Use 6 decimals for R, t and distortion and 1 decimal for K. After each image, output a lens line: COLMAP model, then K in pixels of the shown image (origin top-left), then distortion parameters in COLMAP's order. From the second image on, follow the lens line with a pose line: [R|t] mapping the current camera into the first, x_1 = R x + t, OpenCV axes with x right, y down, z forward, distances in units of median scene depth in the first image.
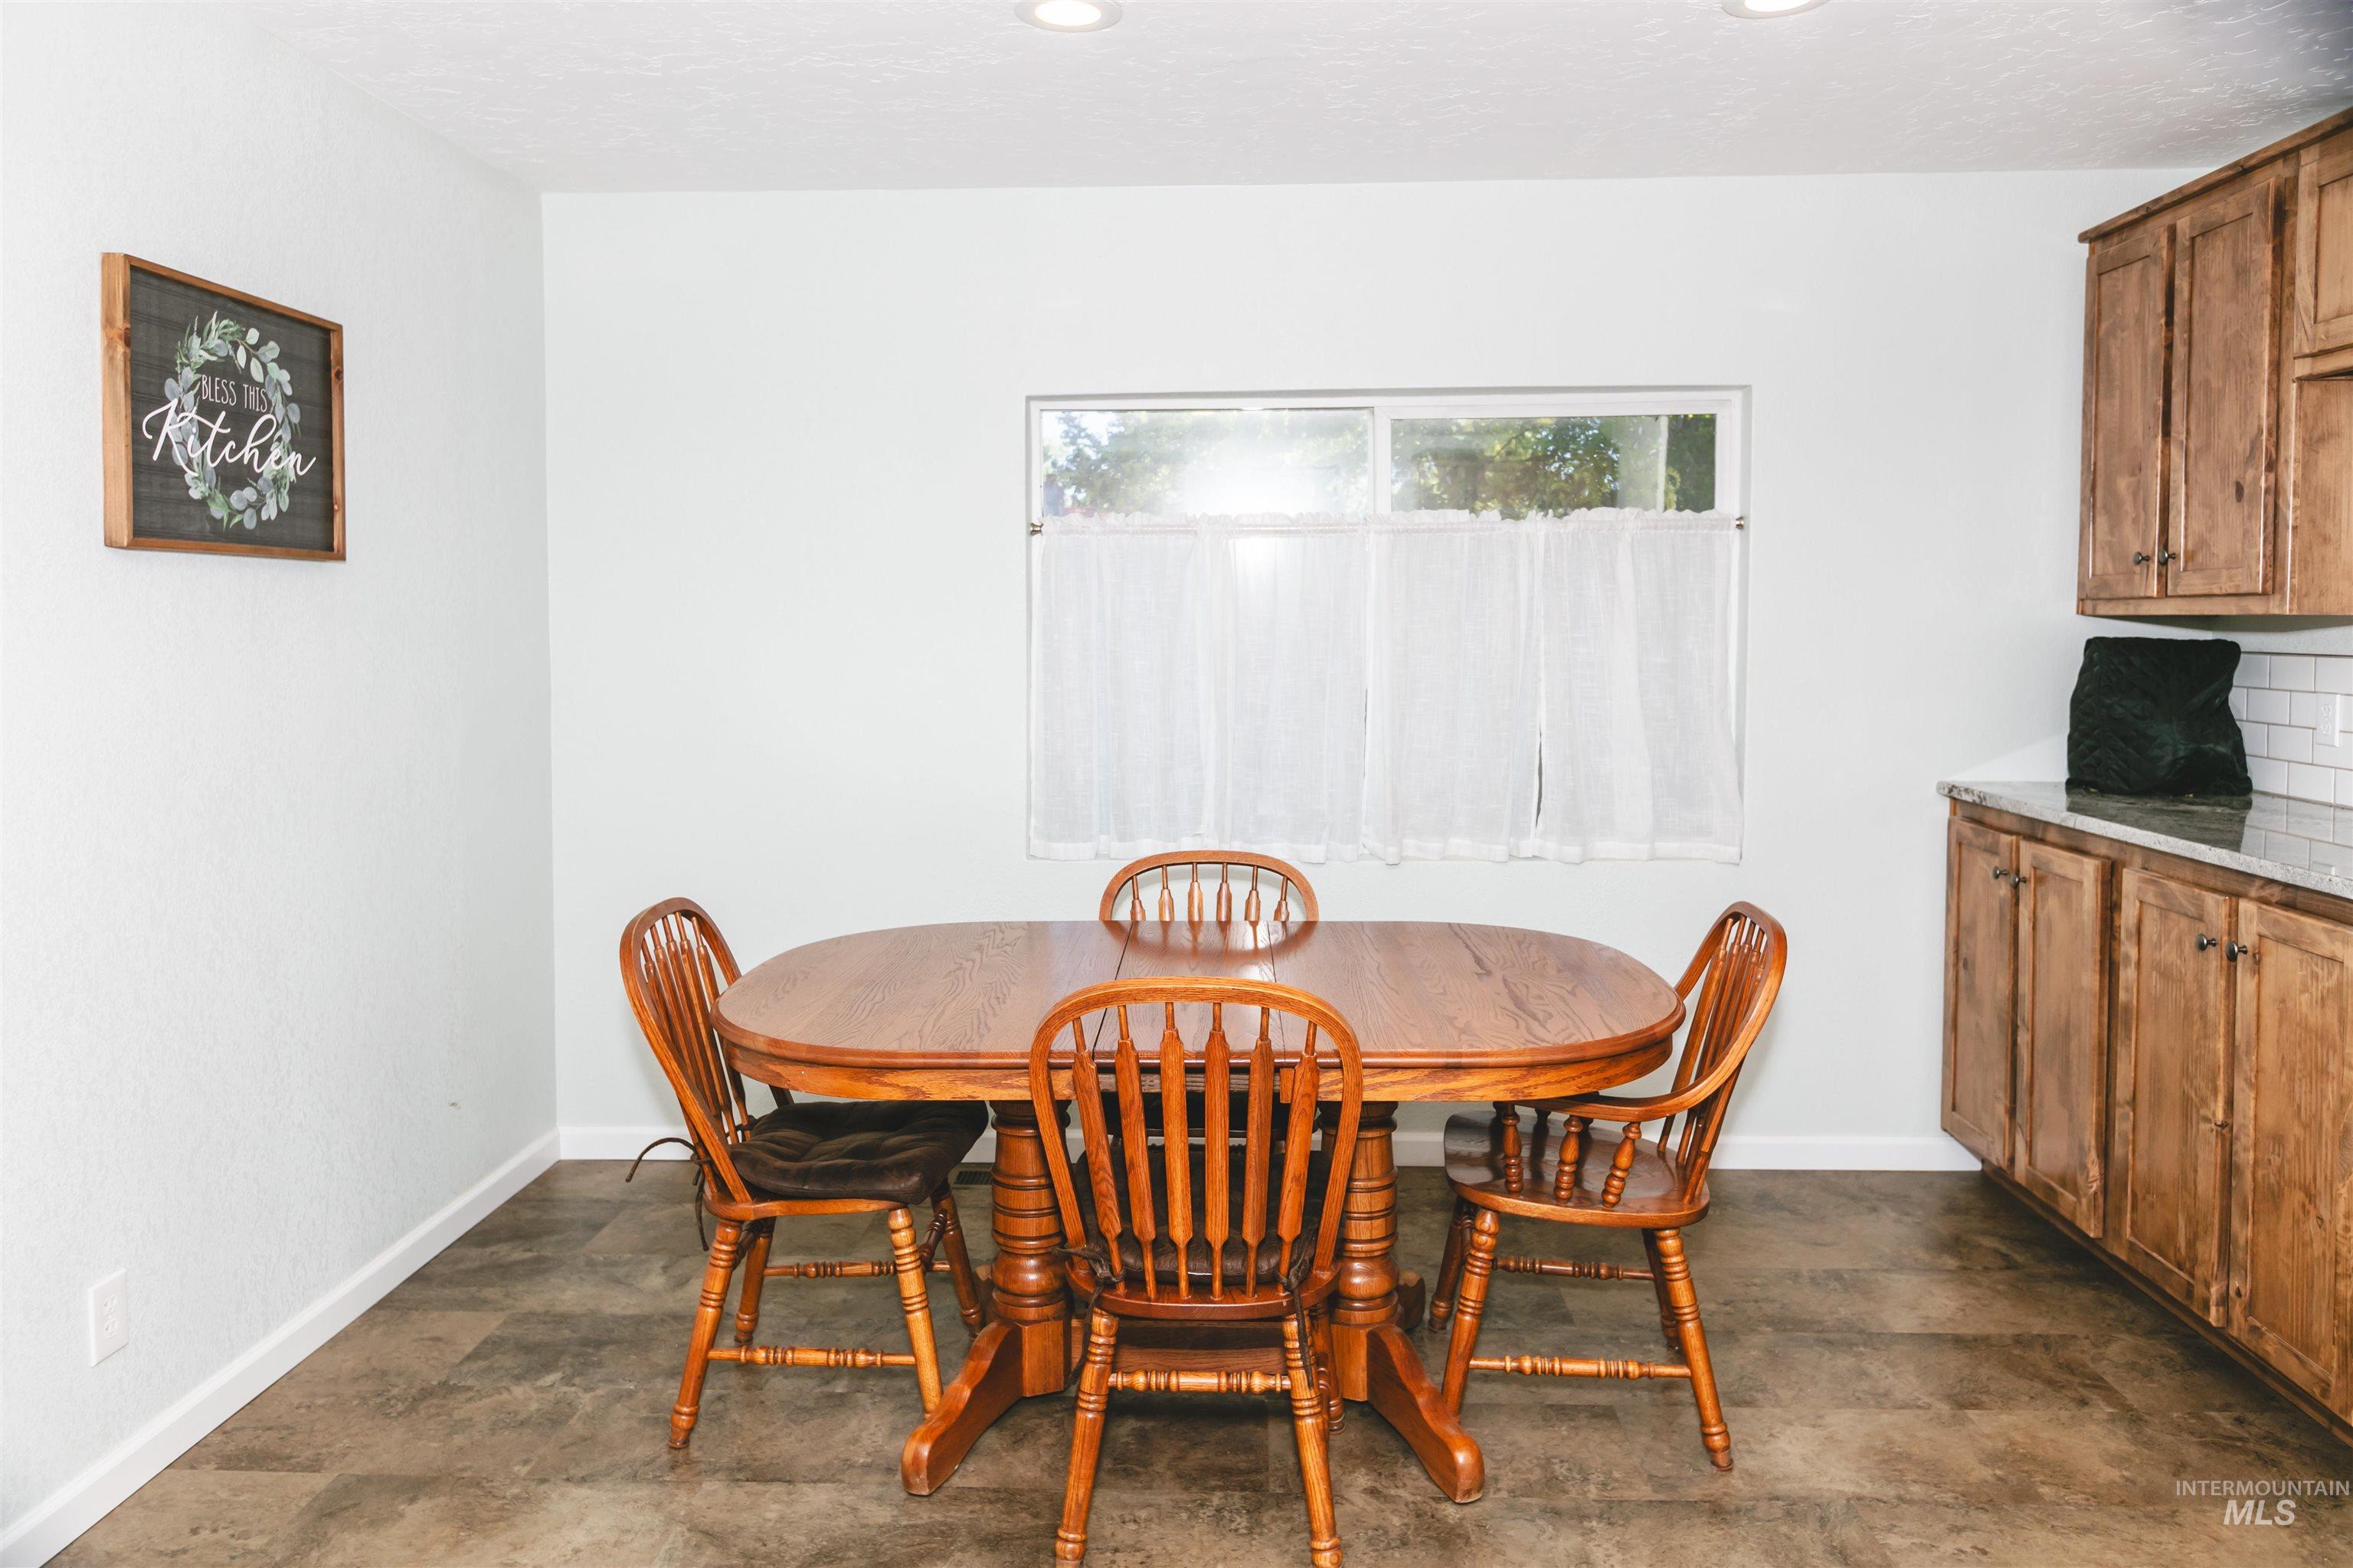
lens RADIAL K [[1610.3, 0, 1172.8], [0, 1610.3, 655.0], [0, 0, 1]] dist [0.005635, -0.005295]
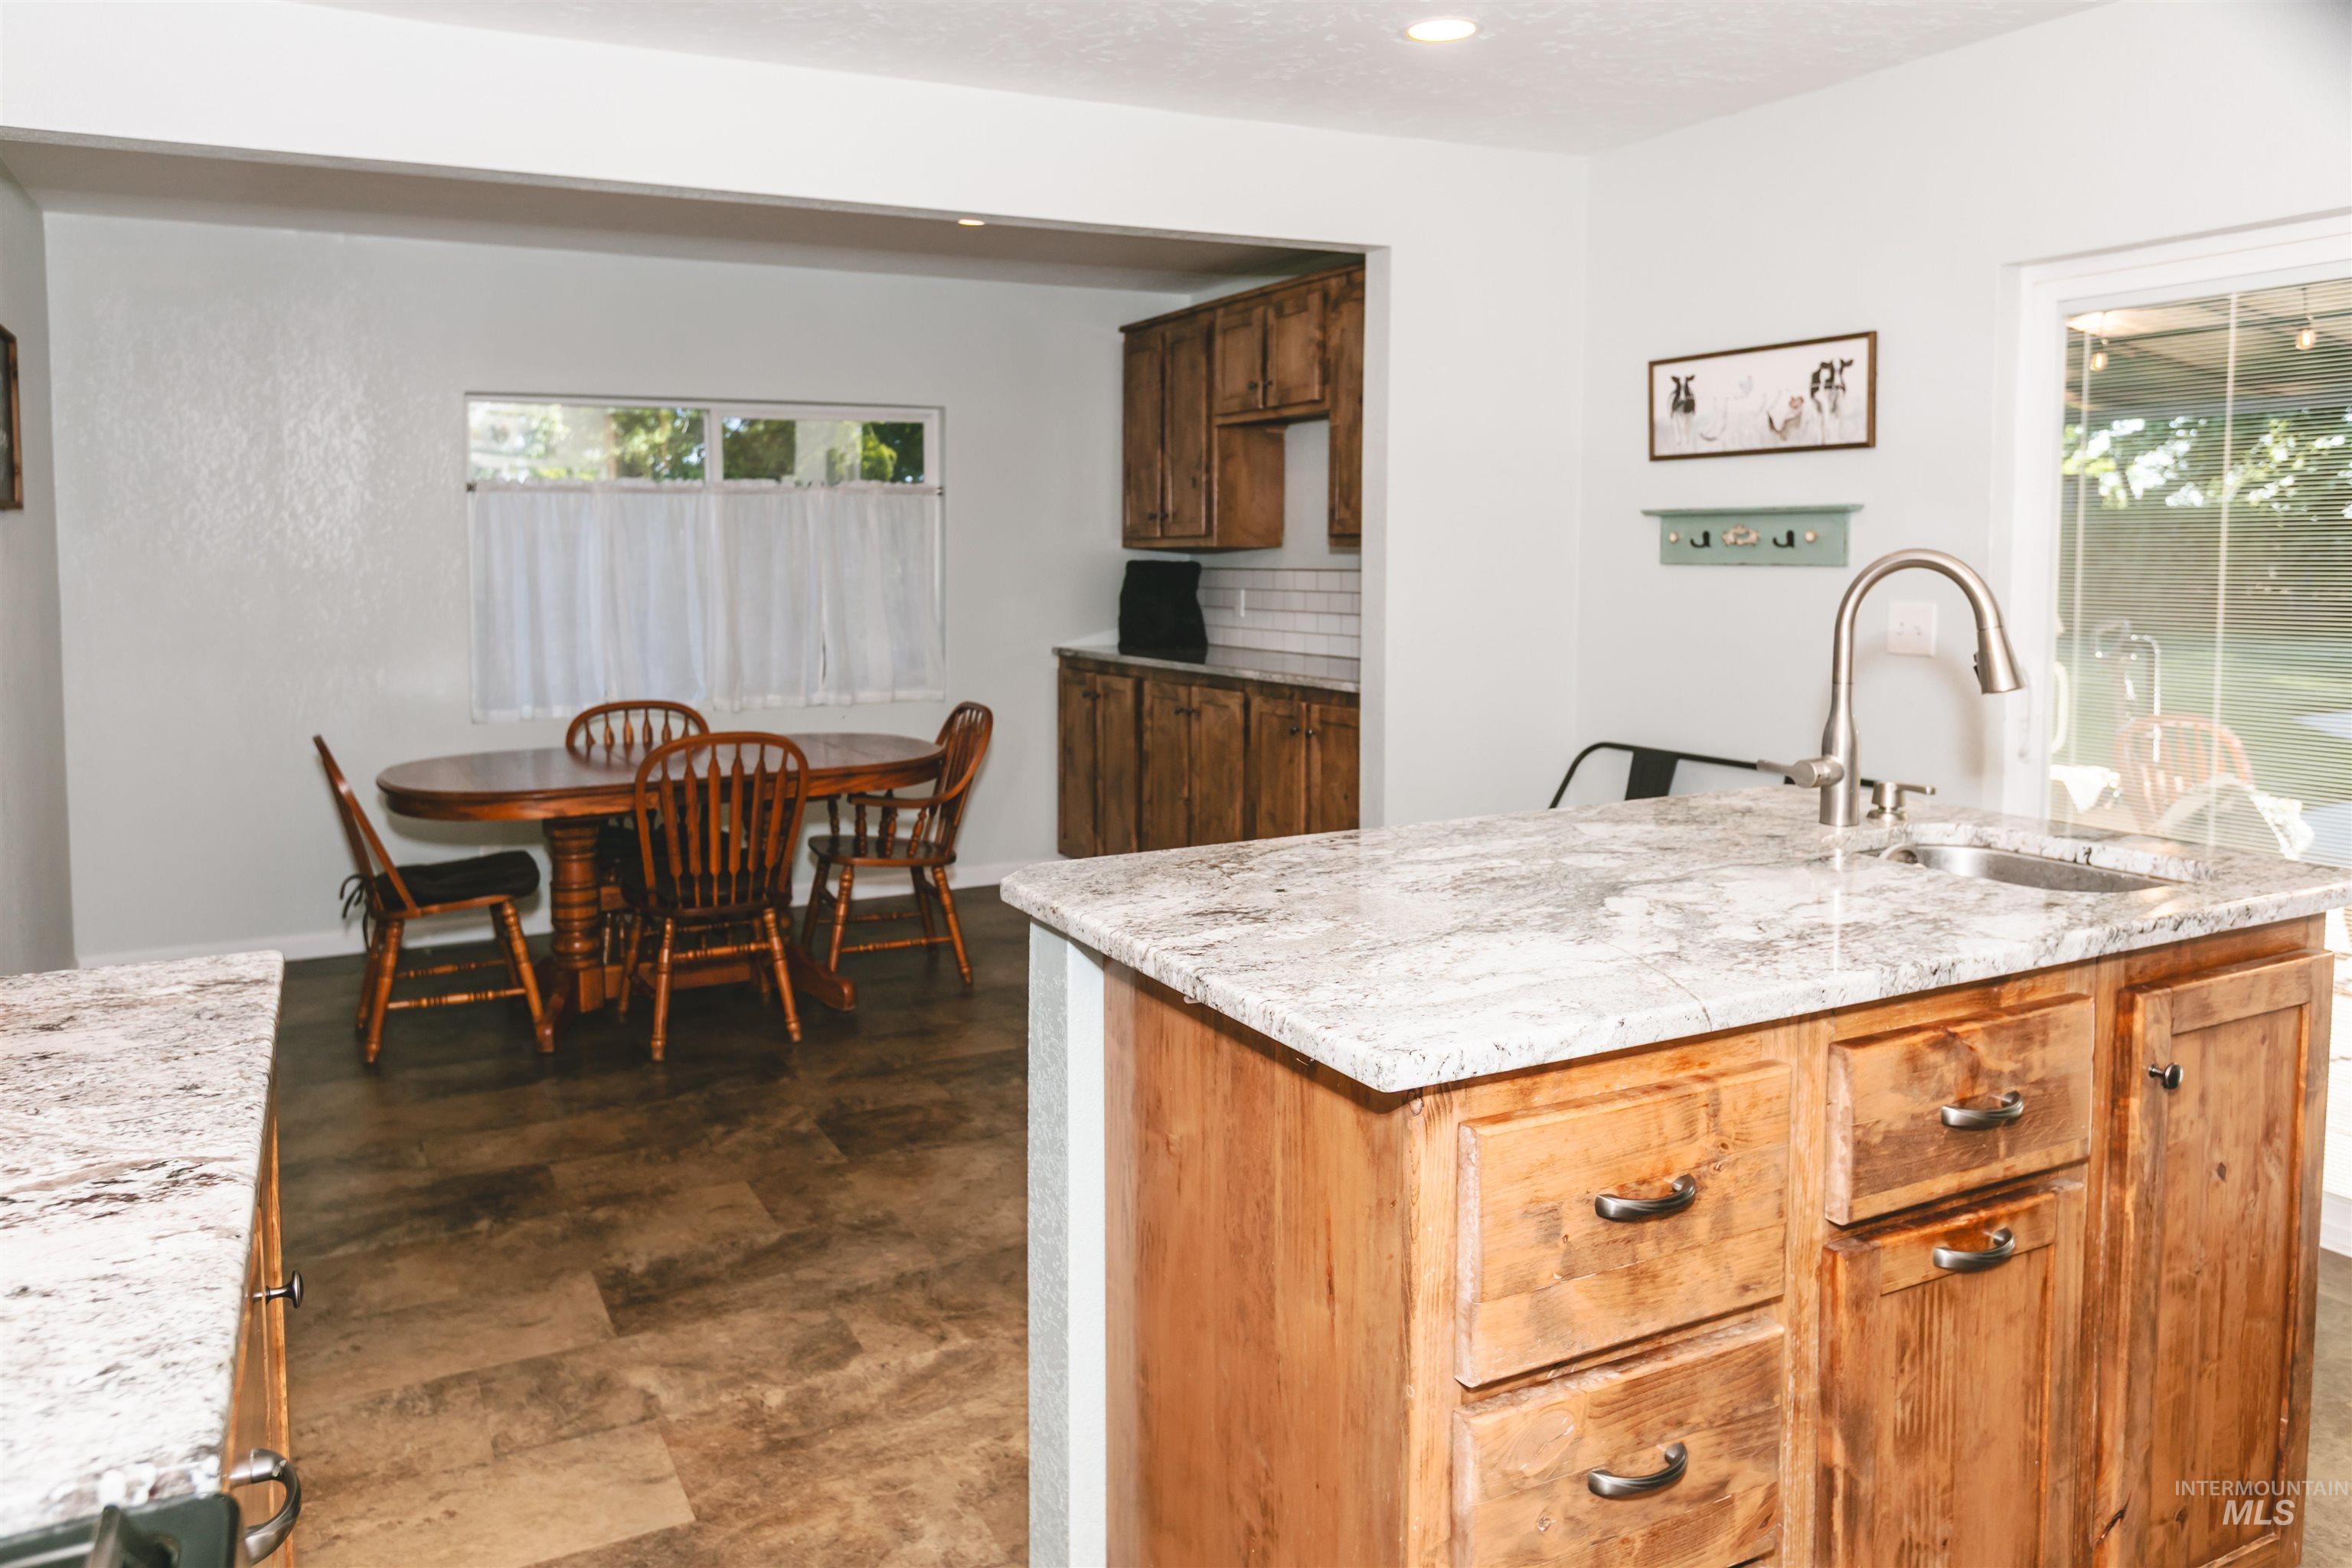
lens RADIAL K [[1609.6, 0, 1172.3], [0, 1609.6, 655.1], [0, 0, 1]] dist [0.005635, -0.005295]
pose [[0.859817, -0.036689, 0.509282, -0.321216], [0.016352, 0.998882, 0.044353, 0.016803], [-0.510340, -0.029808, 0.859456, -0.597547]]
